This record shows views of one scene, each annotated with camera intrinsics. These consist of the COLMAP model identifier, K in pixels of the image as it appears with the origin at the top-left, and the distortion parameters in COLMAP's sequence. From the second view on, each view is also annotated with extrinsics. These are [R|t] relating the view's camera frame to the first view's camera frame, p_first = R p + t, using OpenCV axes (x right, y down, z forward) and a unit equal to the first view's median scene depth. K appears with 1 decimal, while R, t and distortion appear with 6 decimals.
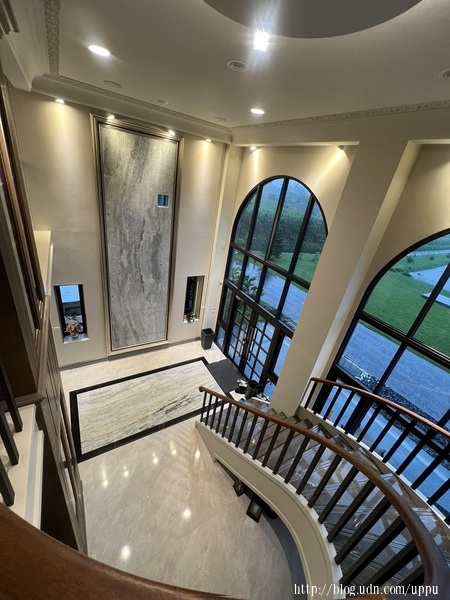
lens RADIAL K [[242.1, 0, 224.8], [0, 242.1, 298.5], [0, 0, 1]] dist [-0.002171, 0.000331]
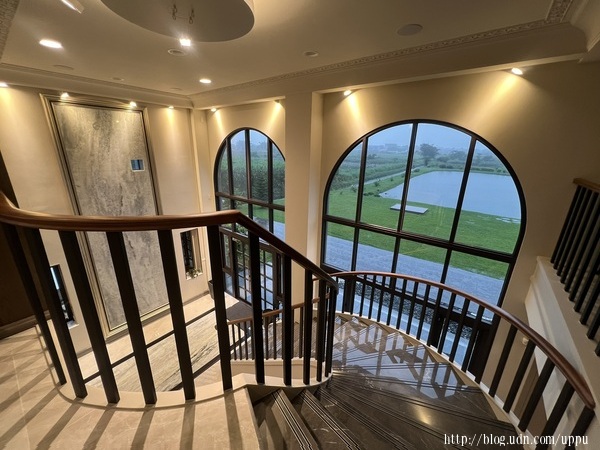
lens RADIAL K [[246.2, 0, 299.8], [0, 246.2, 224.1], [0, 0, 1]] dist [0.002431, -0.000560]
pose [[0.927633, -0.236253, 0.289277, 0.027743], [0.270904, 0.958786, -0.085674, 0.126370], [-0.257114, 0.157840, 0.953404, -0.160714]]
